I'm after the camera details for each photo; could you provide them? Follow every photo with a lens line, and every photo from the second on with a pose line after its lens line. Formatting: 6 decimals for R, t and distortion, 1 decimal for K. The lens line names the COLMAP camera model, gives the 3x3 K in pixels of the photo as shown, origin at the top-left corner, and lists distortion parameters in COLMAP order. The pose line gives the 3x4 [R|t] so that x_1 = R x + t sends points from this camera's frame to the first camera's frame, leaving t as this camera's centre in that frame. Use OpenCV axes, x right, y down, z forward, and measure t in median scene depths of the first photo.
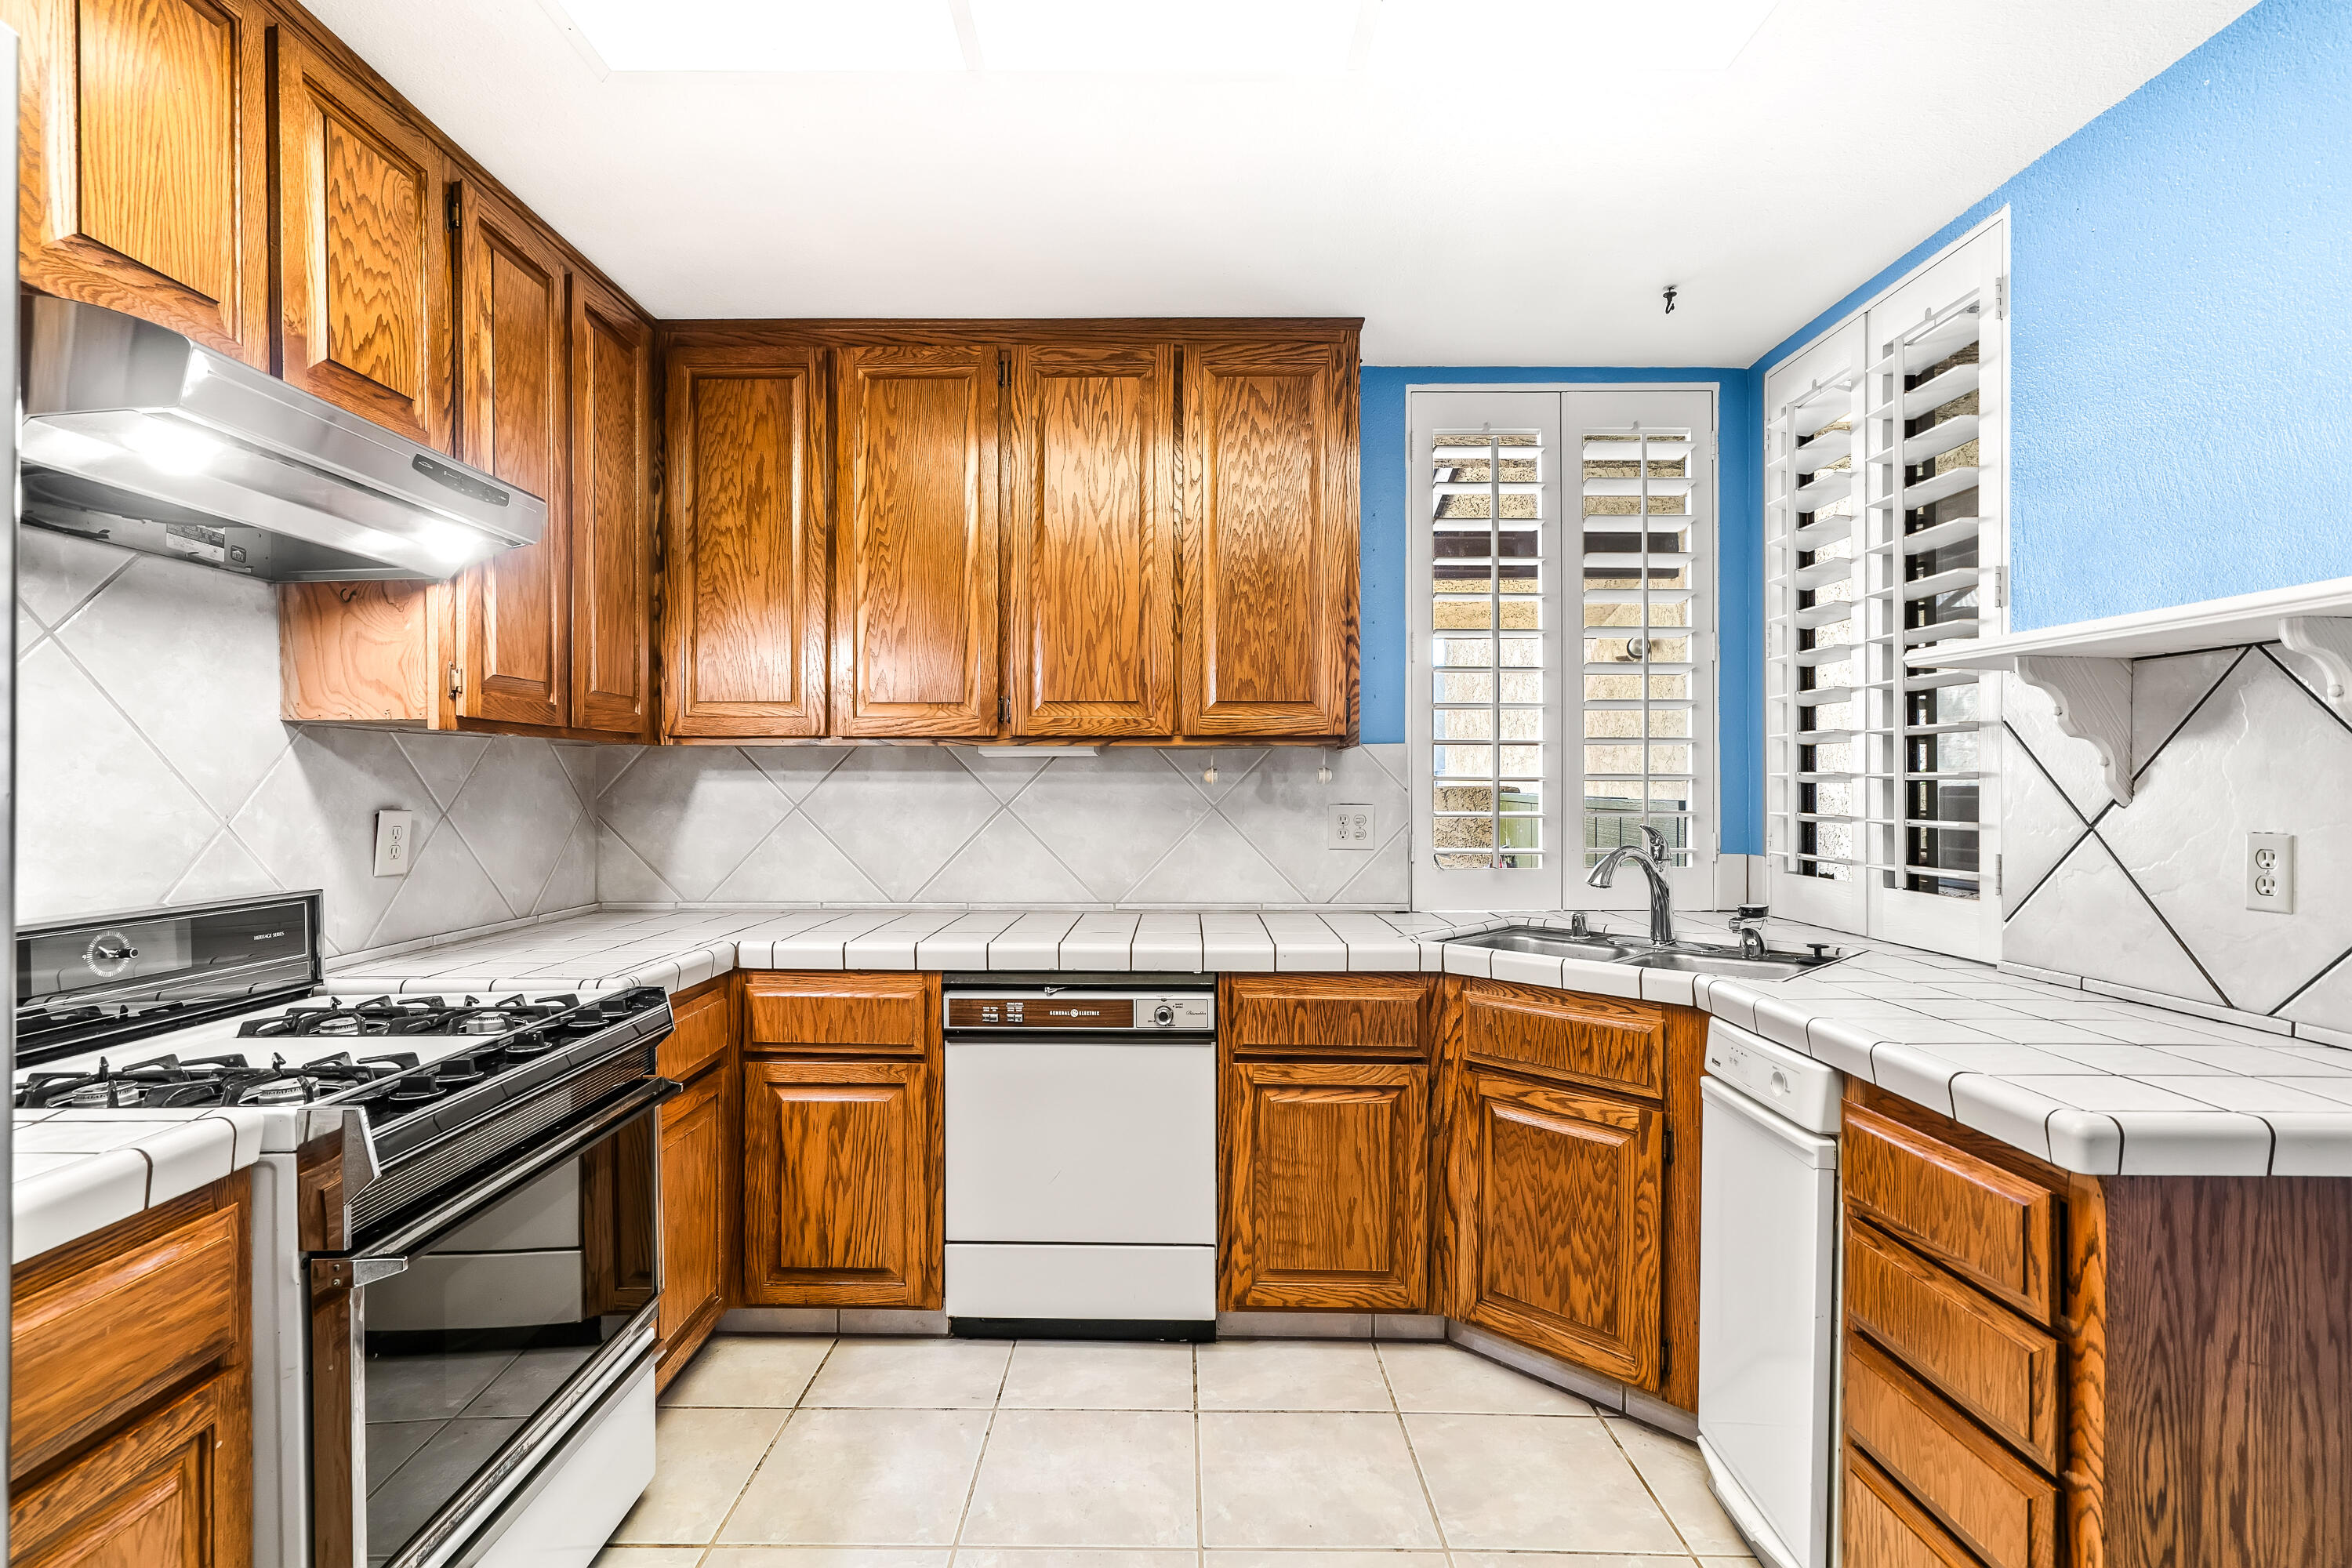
lens RADIAL K [[1076.3, 0, 1169.1], [0, 1076.3, 787.0], [0, 0, 1]] dist [0.000360, 0.000045]
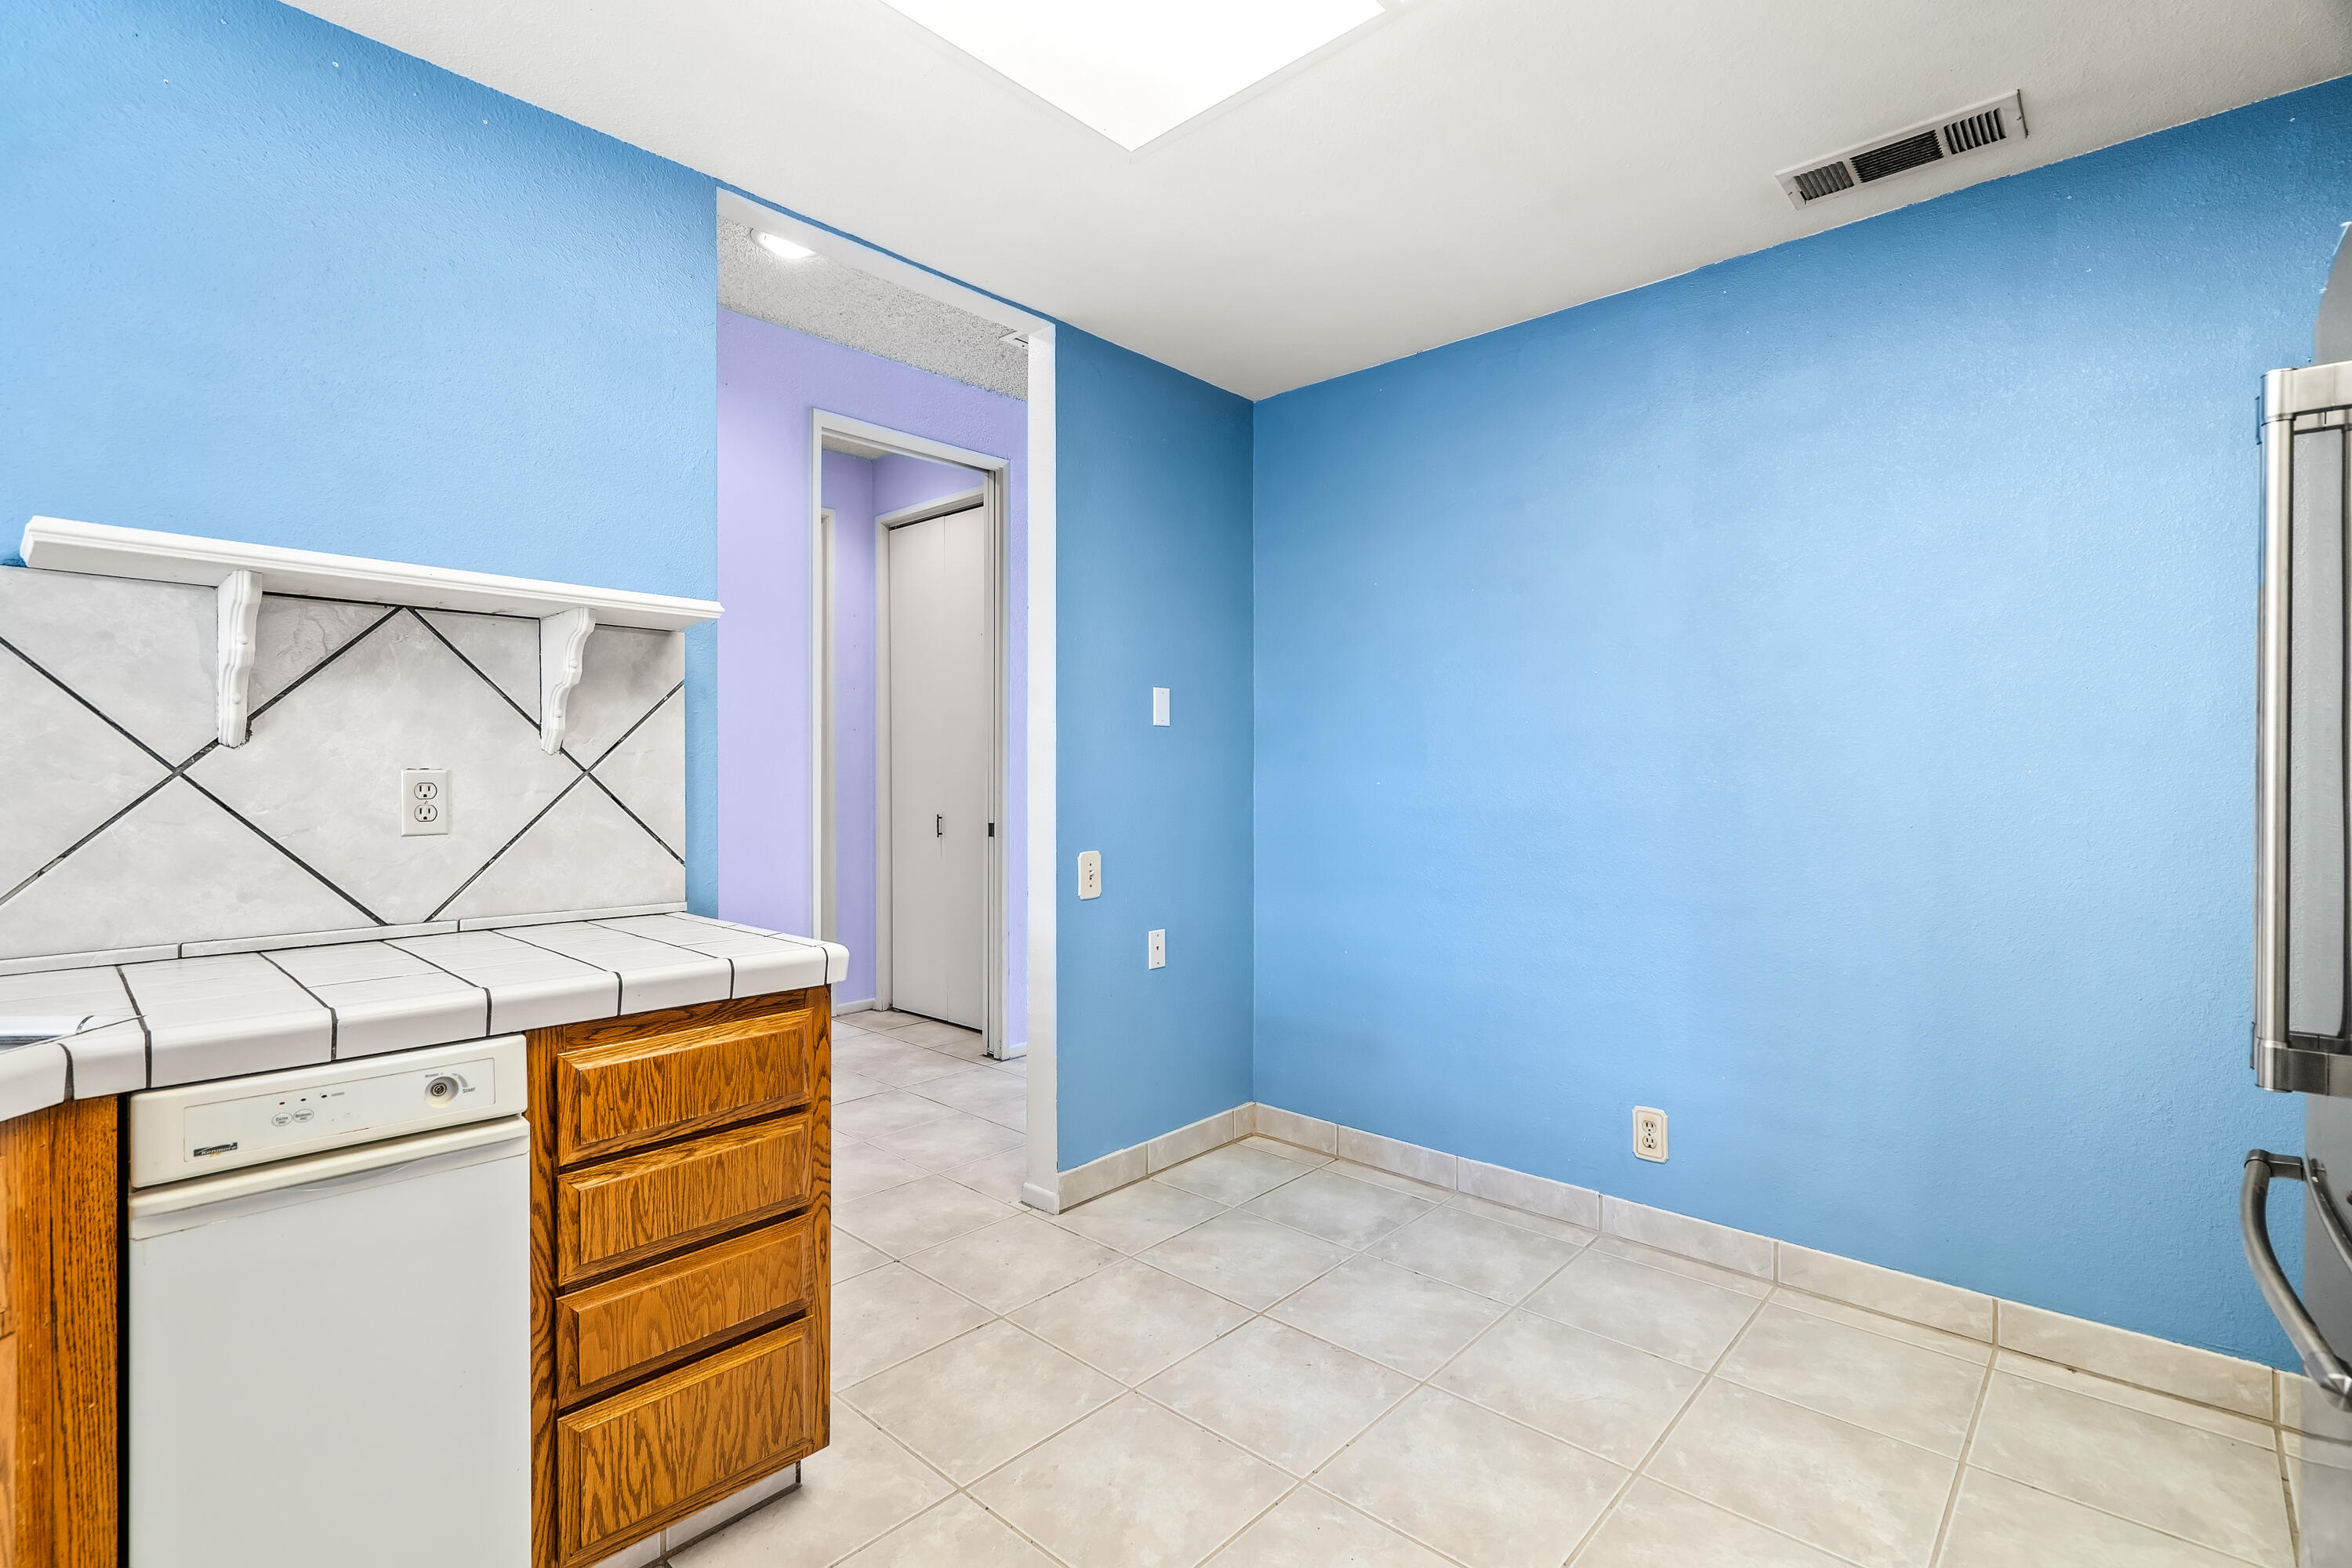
lens RADIAL K [[1076.3, 0, 1167.3], [0, 1076.3, 771.4], [0, 0, 1]] dist [0.000360, 0.000045]
pose [[-0.735396, -0.010054, 0.677563, -0.383051], [-0.004780, 0.999942, 0.009650, 0.029731], [-0.677621, 0.003858, -0.735401, 1.292776]]
